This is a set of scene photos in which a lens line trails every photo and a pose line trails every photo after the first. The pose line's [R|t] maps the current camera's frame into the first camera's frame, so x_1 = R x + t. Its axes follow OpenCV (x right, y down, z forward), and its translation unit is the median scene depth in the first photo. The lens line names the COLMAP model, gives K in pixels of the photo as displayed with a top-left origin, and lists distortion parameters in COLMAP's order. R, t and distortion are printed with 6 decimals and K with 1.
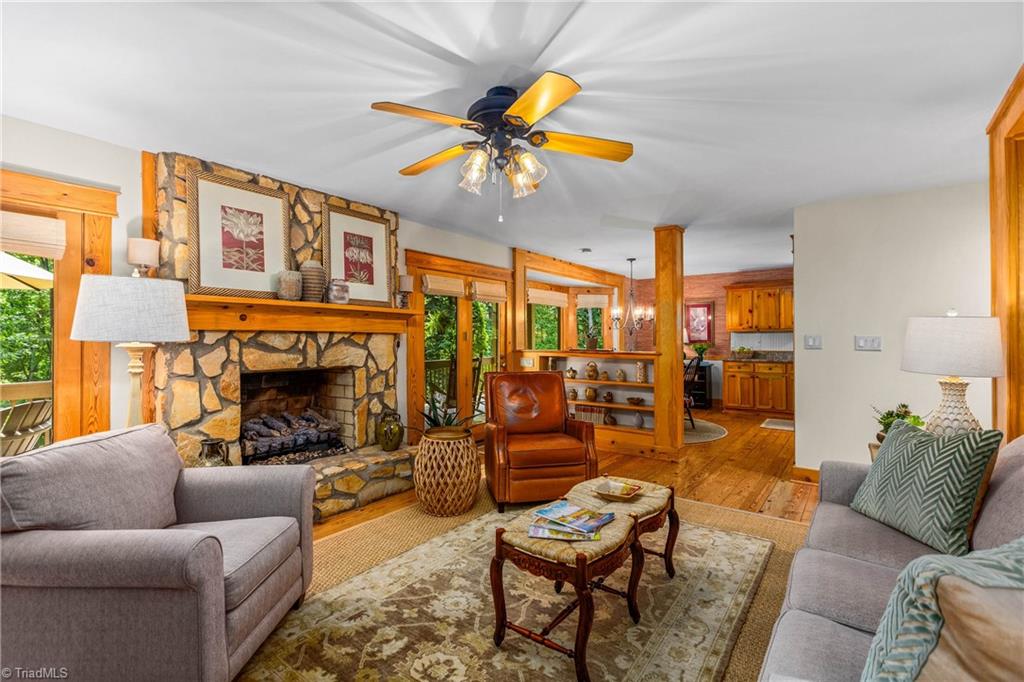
lens RADIAL K [[467.5, 0, 512.3], [0, 467.5, 339.3], [0, 0, 1]] dist [-0.000507, -0.000016]
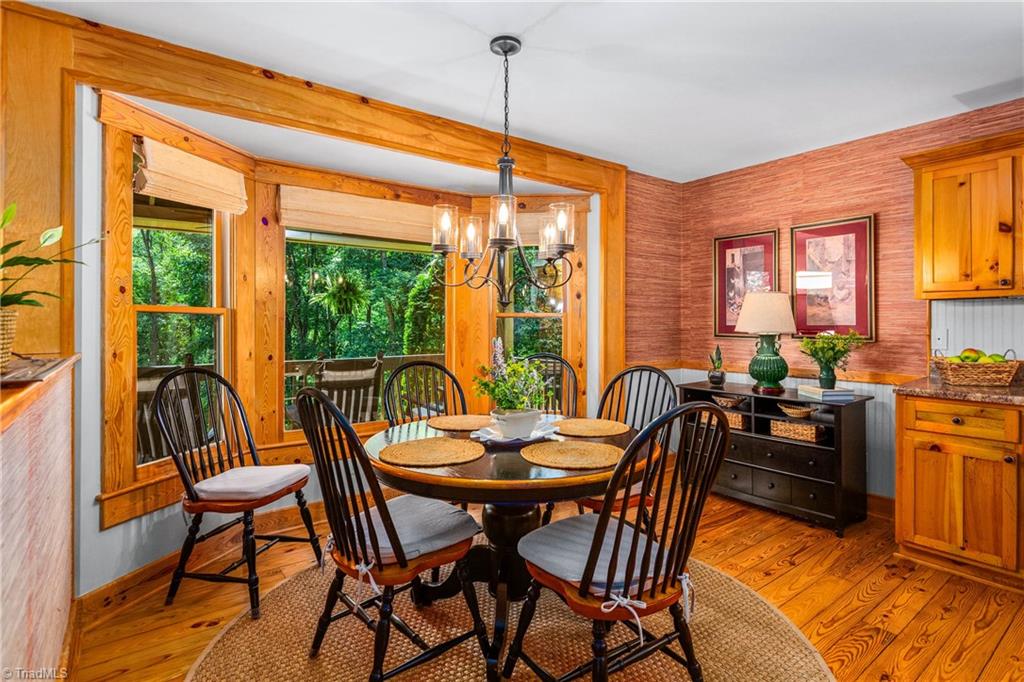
lens RADIAL K [[515.5, 0, 508.9], [0, 515.5, 322.9], [0, 0, 1]] dist [0.000086, 0.000083]
pose [[0.958754, 0.005477, -0.284184, 0.287162], [-0.005333, 0.999985, 0.001283, 0.000349], [0.284187, 0.000286, 0.958769, 0.570559]]
